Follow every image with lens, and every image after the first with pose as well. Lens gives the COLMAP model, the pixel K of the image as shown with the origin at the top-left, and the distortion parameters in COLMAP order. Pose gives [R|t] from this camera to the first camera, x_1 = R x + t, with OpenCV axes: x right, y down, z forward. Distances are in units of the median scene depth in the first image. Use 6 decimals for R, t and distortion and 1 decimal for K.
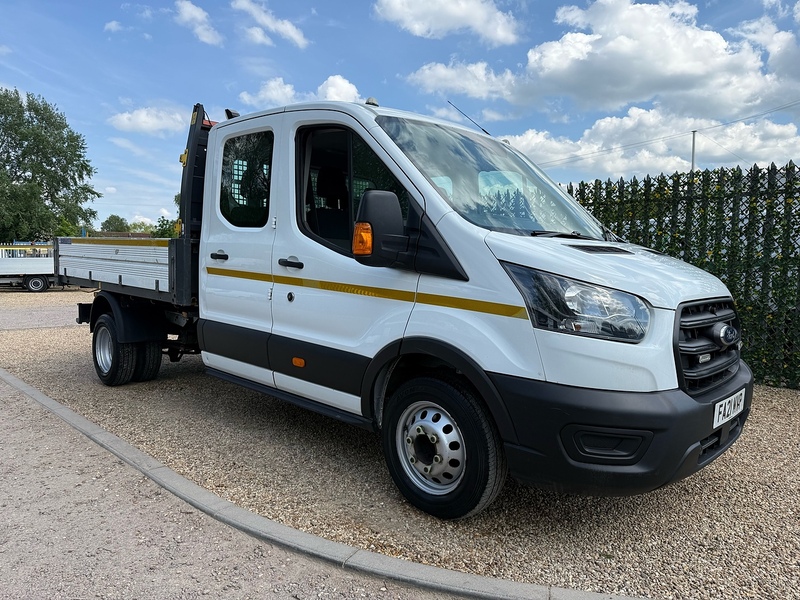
lens RADIAL K [[534.5, 0, 386.8], [0, 534.5, 287.6], [0, 0, 1]] dist [0.018950, -0.055716]
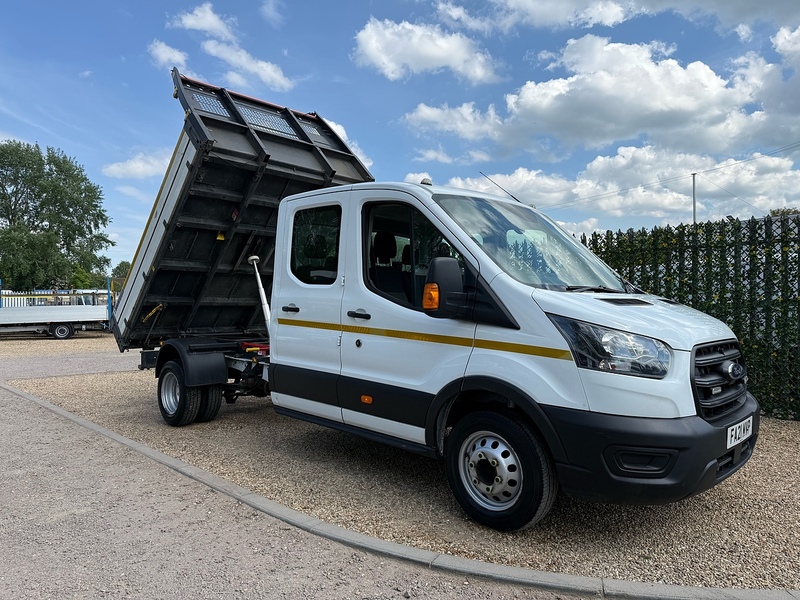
lens RADIAL K [[534.5, 0, 386.8], [0, 534.5, 287.6], [0, 0, 1]] dist [0.018950, -0.055716]
pose [[0.999848, -0.014671, -0.009374, -0.116345], [0.013894, 0.996850, -0.078083, -0.013977], [0.010490, 0.077941, 0.996903, -0.195290]]
